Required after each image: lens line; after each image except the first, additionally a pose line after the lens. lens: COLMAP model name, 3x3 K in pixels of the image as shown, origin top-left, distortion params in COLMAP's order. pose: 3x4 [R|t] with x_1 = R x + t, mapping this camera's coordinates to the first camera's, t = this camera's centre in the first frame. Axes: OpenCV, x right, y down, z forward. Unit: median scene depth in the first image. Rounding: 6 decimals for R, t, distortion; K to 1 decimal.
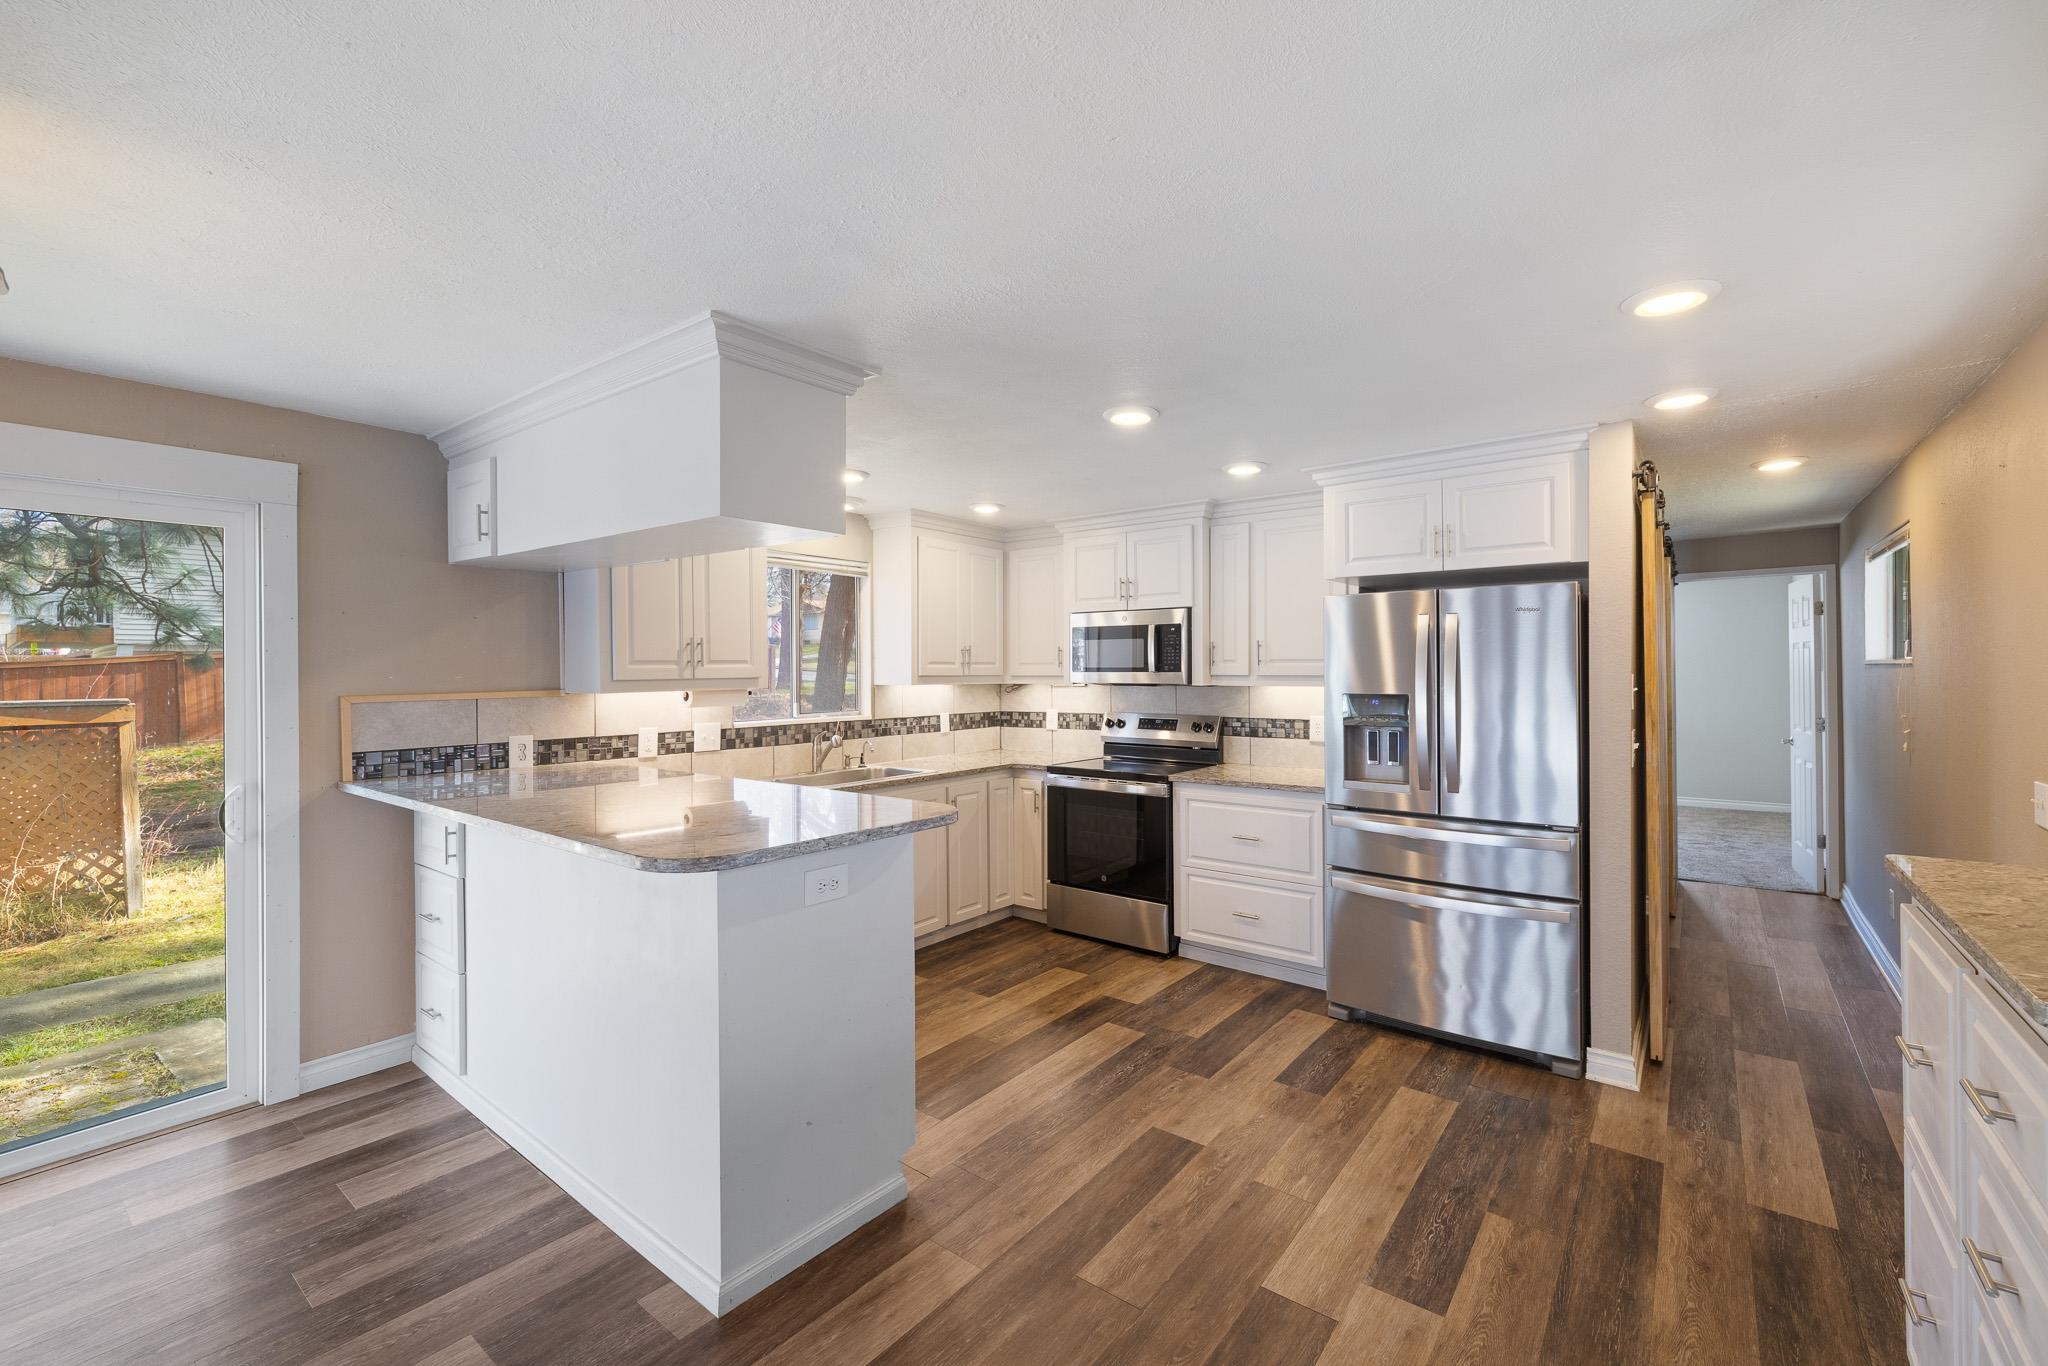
lens RADIAL K [[874.9, 0, 1017.4], [0, 874.9, 685.8], [0, 0, 1]] dist [0.004069, 0.000698]
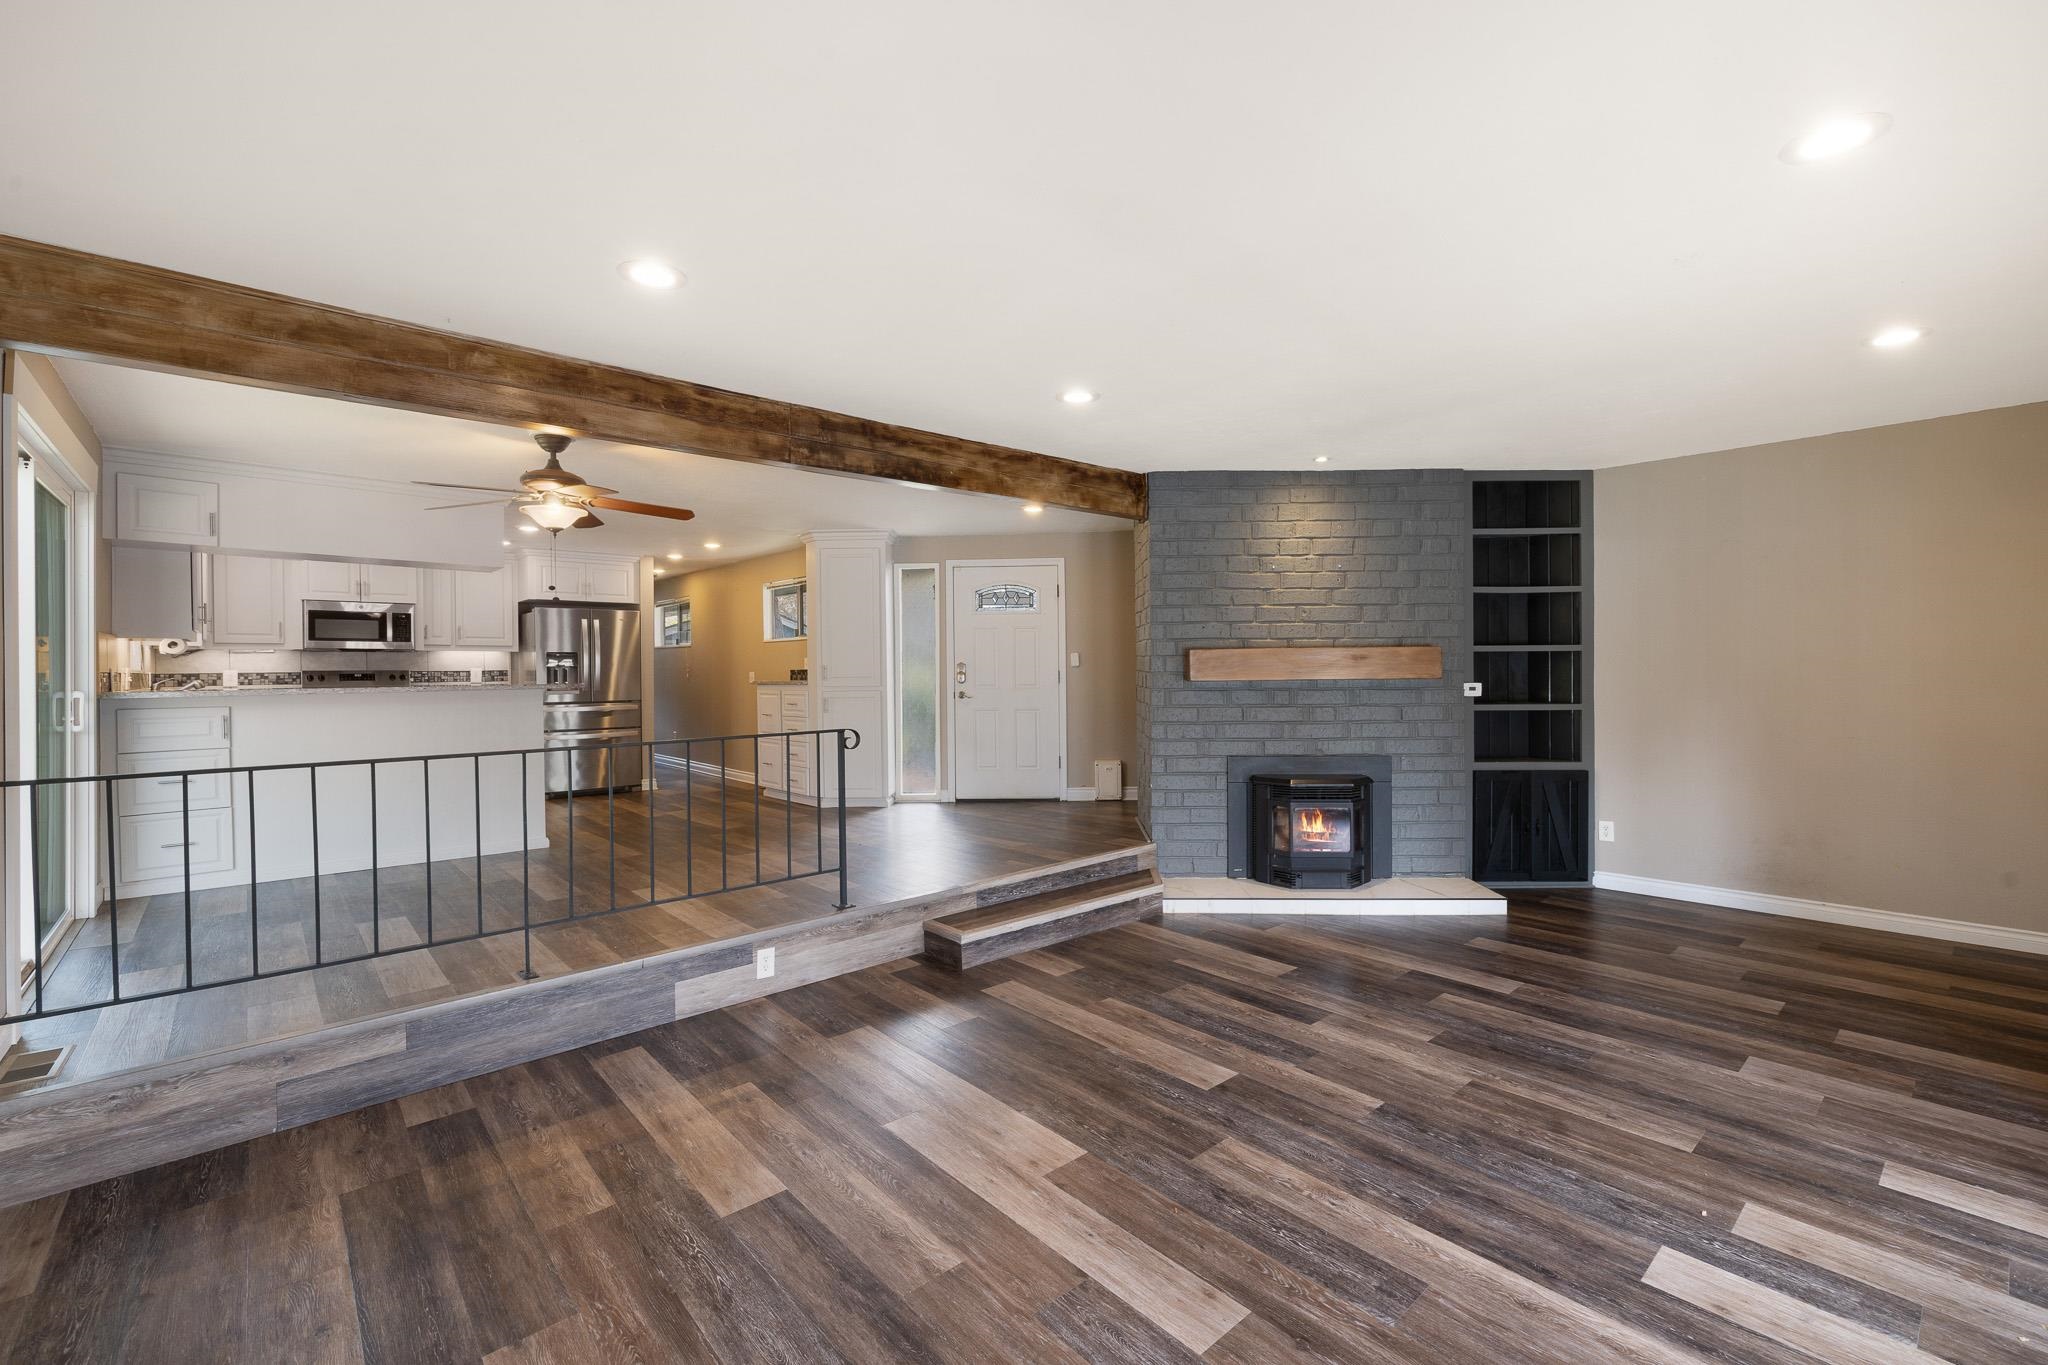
lens RADIAL K [[874.9, 0, 1020.4], [0, 874.9, 667.5], [0, 0, 1]] dist [0.004069, 0.000698]
pose [[0.174724, -0.019234, 0.984430, -1.193316], [0.002542, 0.999815, 0.019084, 0.001869], [-0.984614, -0.000832, 0.174741, -0.401600]]
